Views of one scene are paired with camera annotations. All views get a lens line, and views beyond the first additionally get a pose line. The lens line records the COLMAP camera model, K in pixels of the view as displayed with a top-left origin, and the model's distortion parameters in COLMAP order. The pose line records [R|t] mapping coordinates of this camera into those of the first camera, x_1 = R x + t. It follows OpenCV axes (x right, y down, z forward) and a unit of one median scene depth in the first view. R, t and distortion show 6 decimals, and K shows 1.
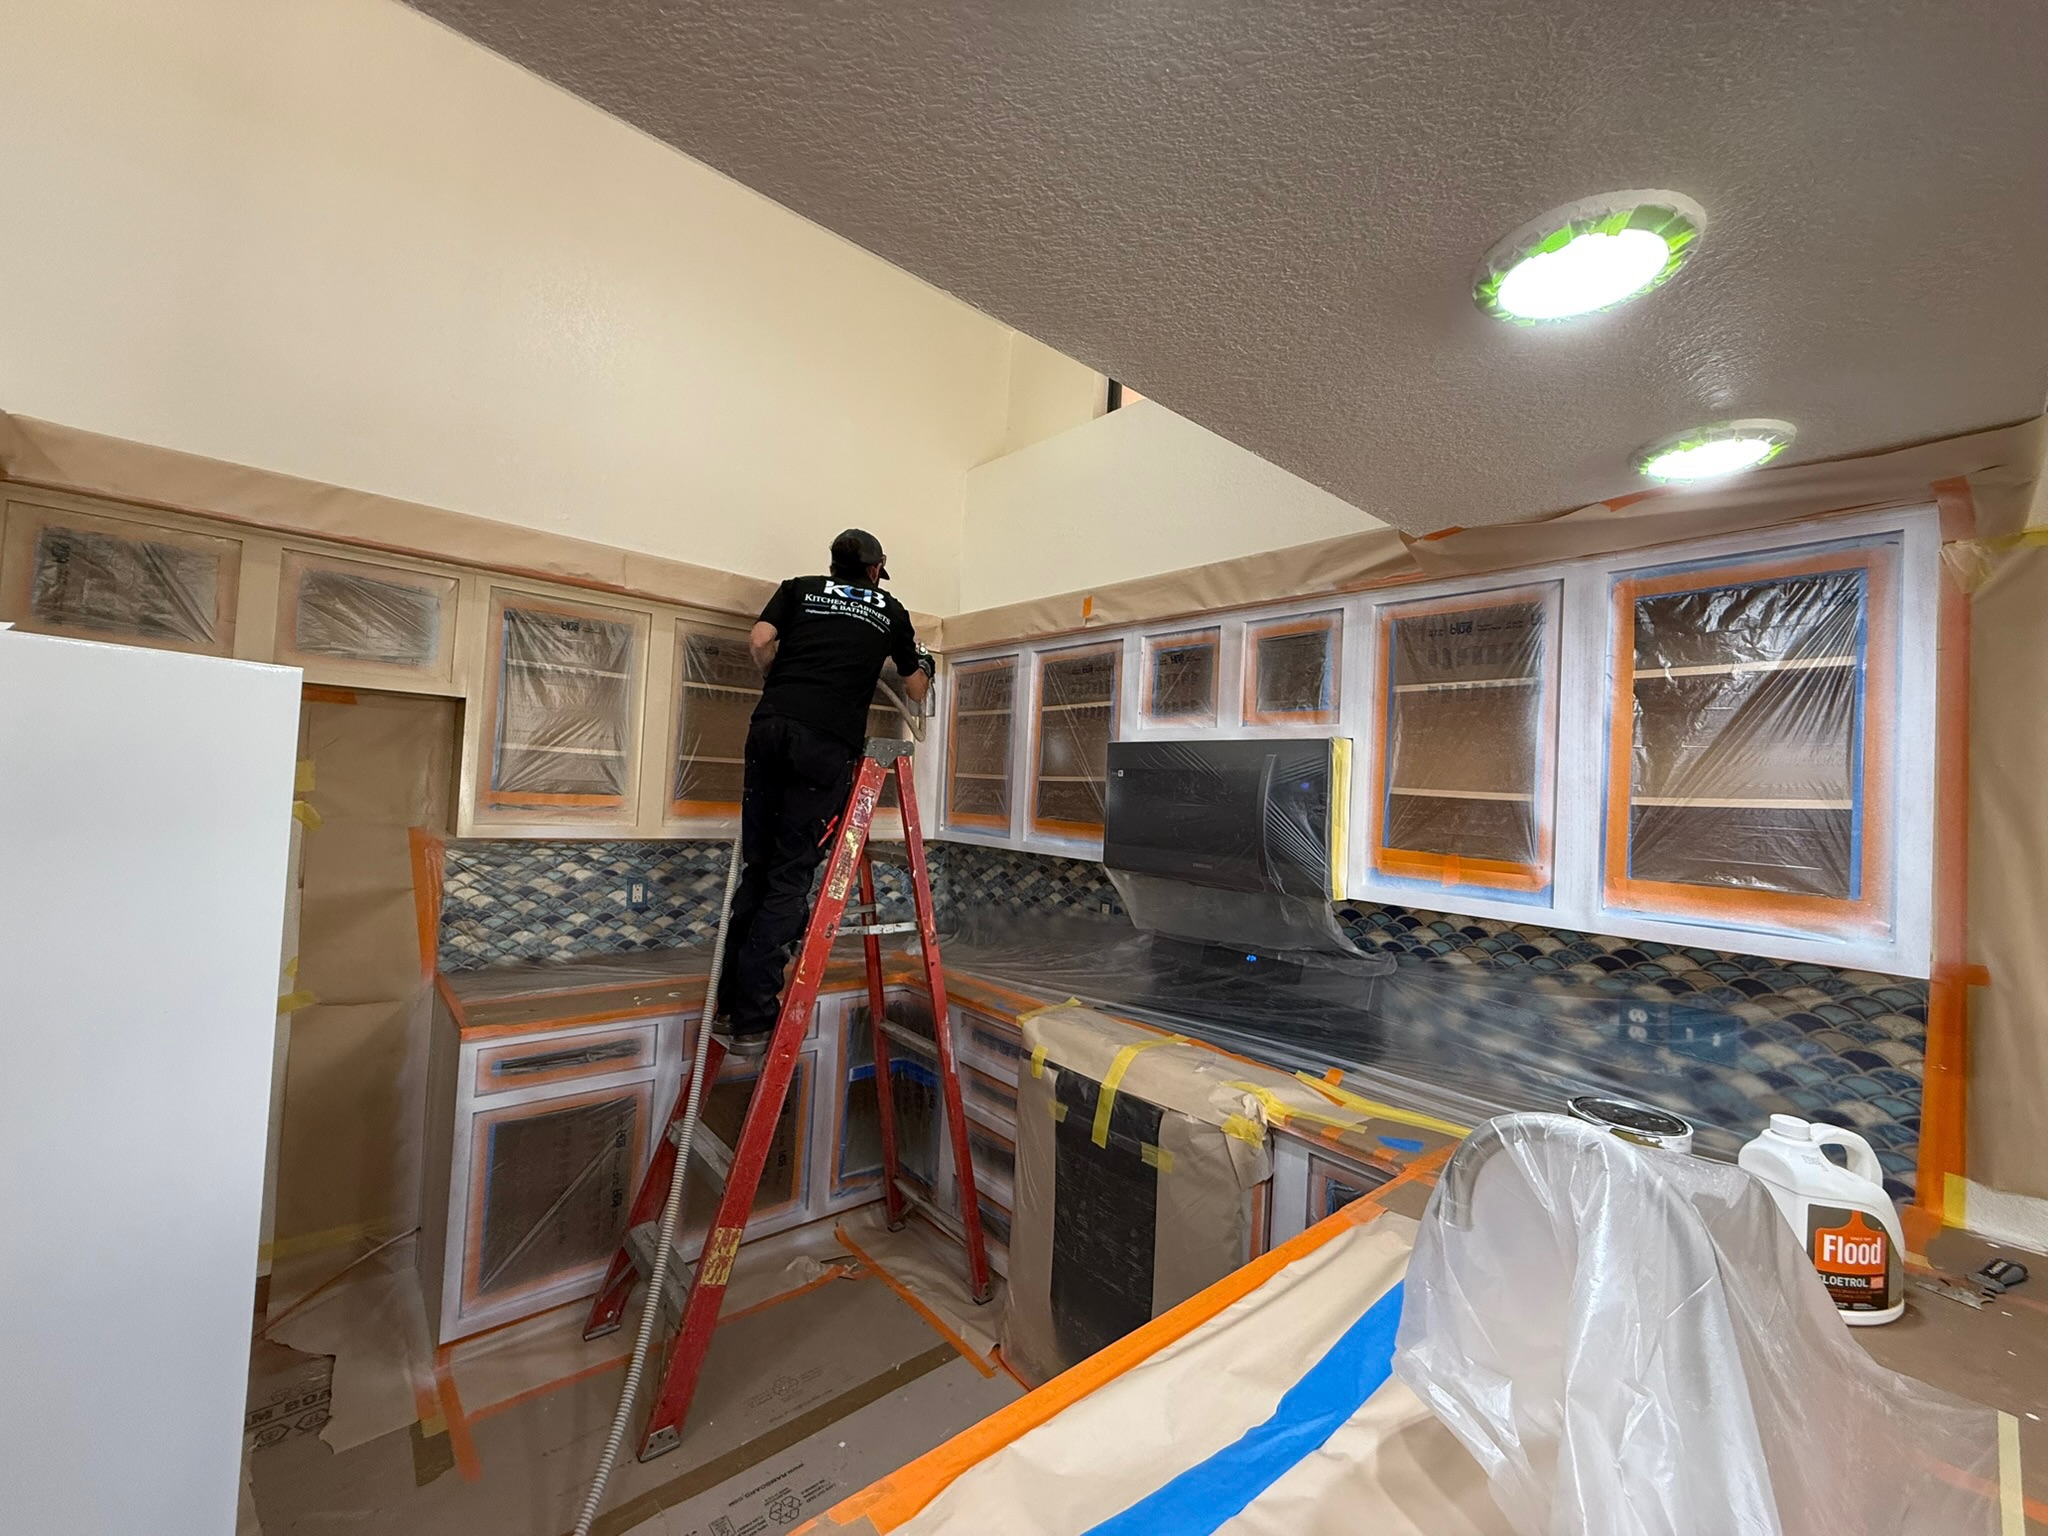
lens RADIAL K [[821.3, 0, 1020.6], [0, 821.3, 762.8], [0, 0, 1]] dist [0.000593, 0.000078]
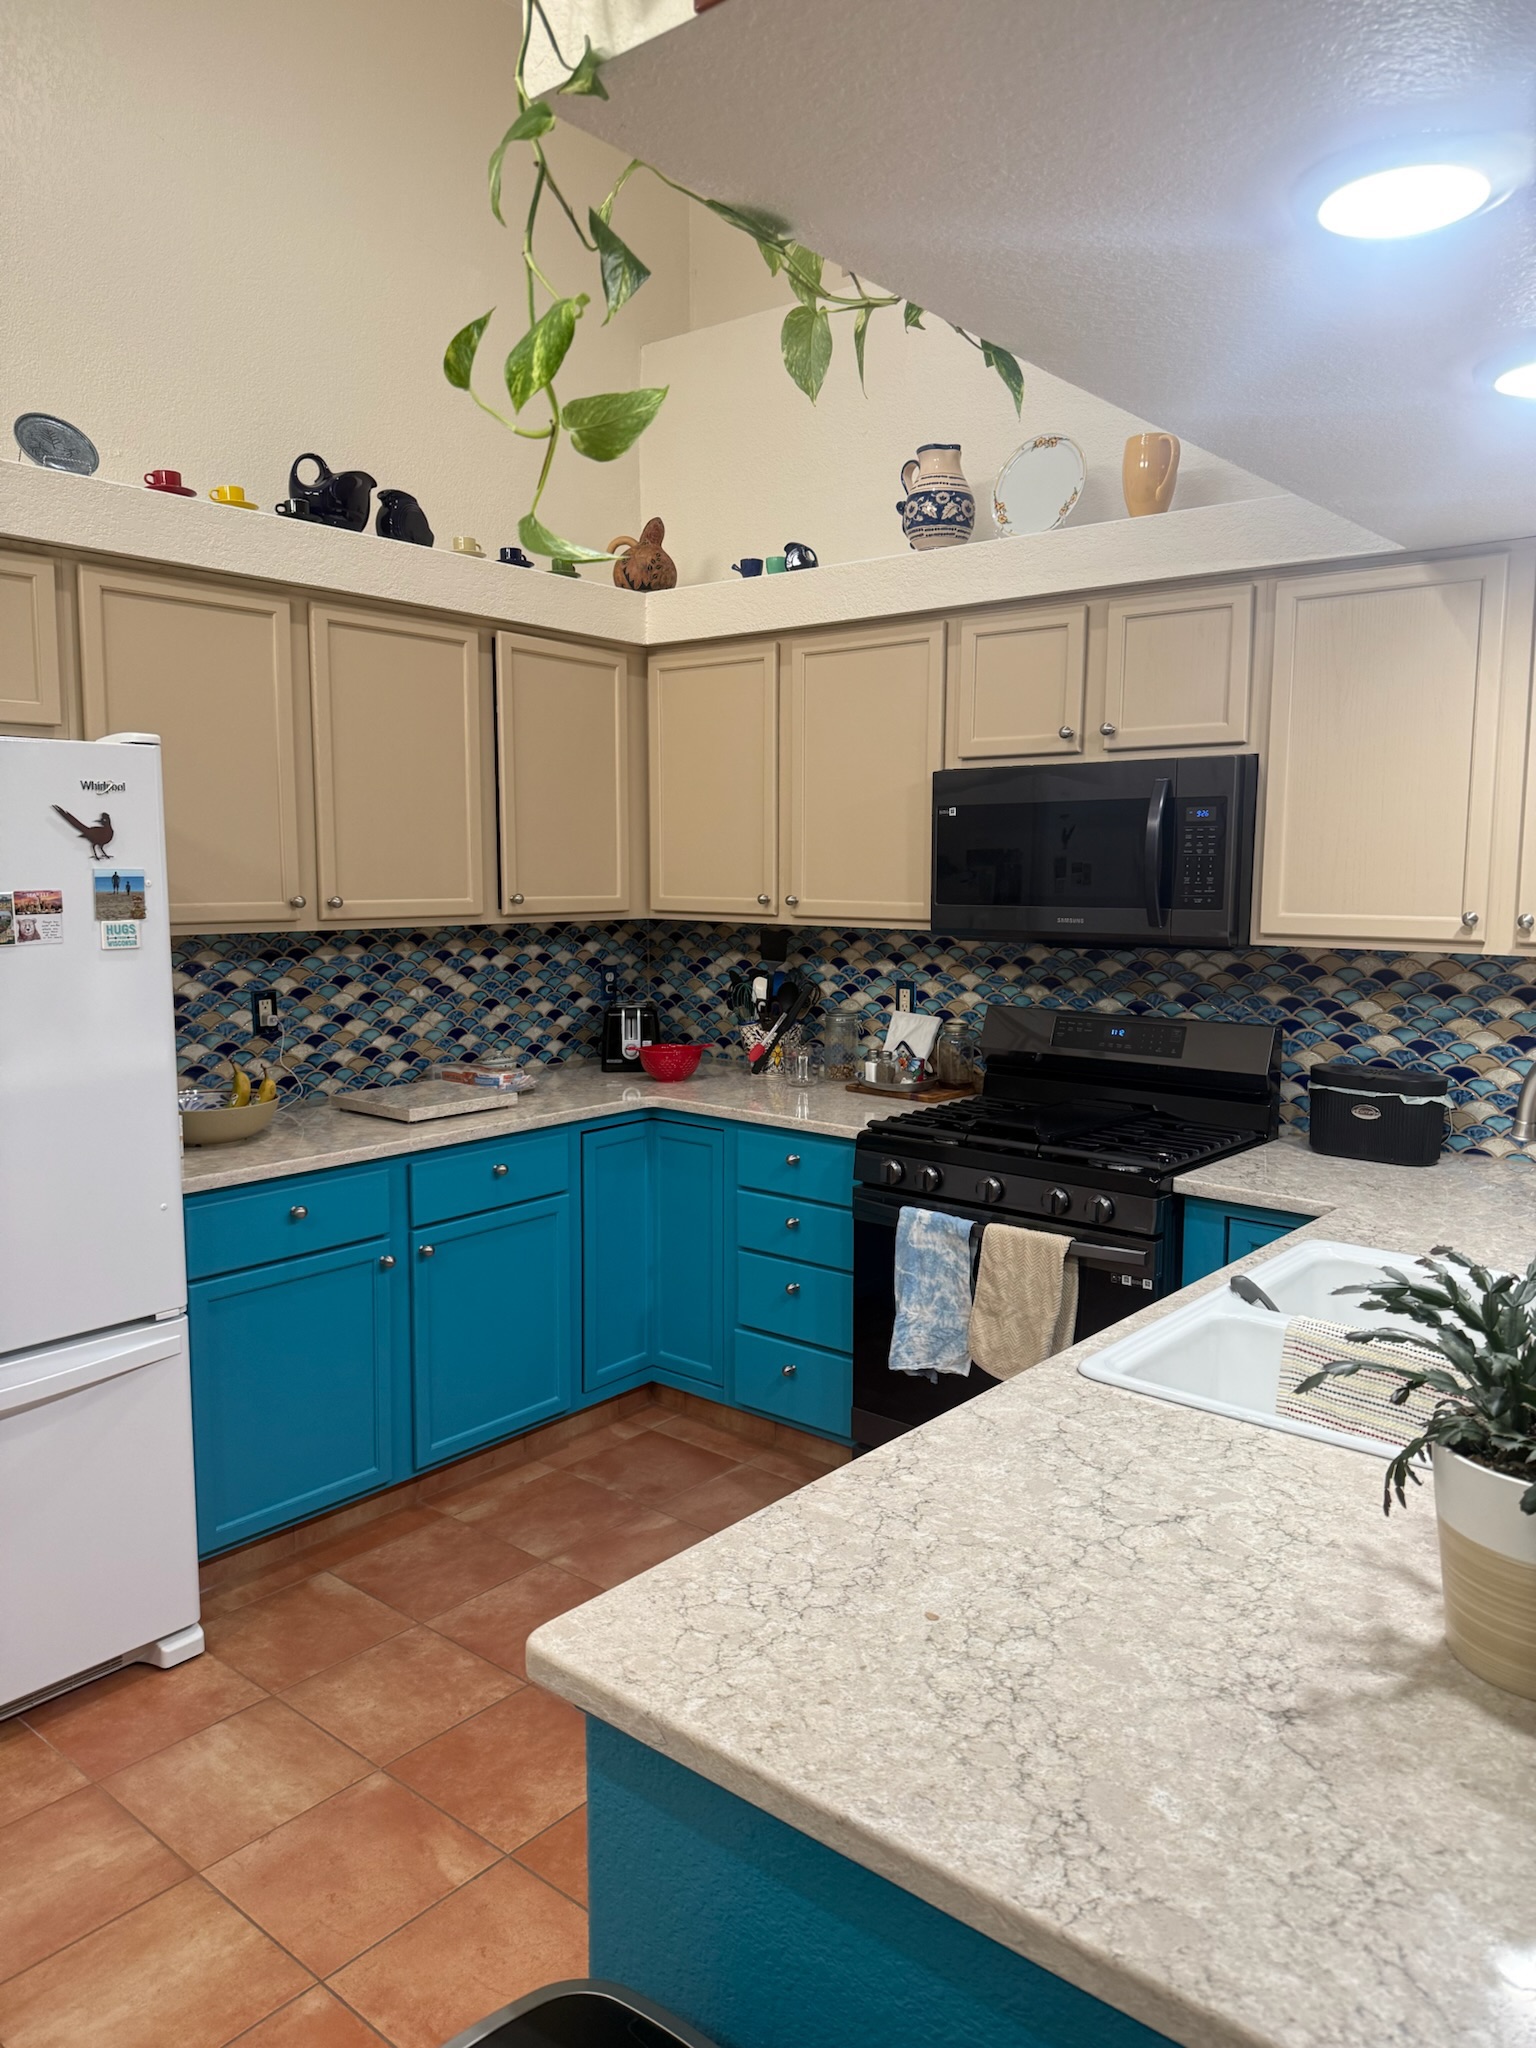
lens RADIAL K [[1430.3, 0, 768.3], [0, 1430.3, 1029.0], [0, 0, 1]] dist [-0.002389, -0.002035]
pose [[0.986961, -0.066313, 0.146664, -0.217796], [0.042878, 0.986583, 0.157531, -0.002017], [-0.155142, -0.149188, 0.976562, -0.260476]]
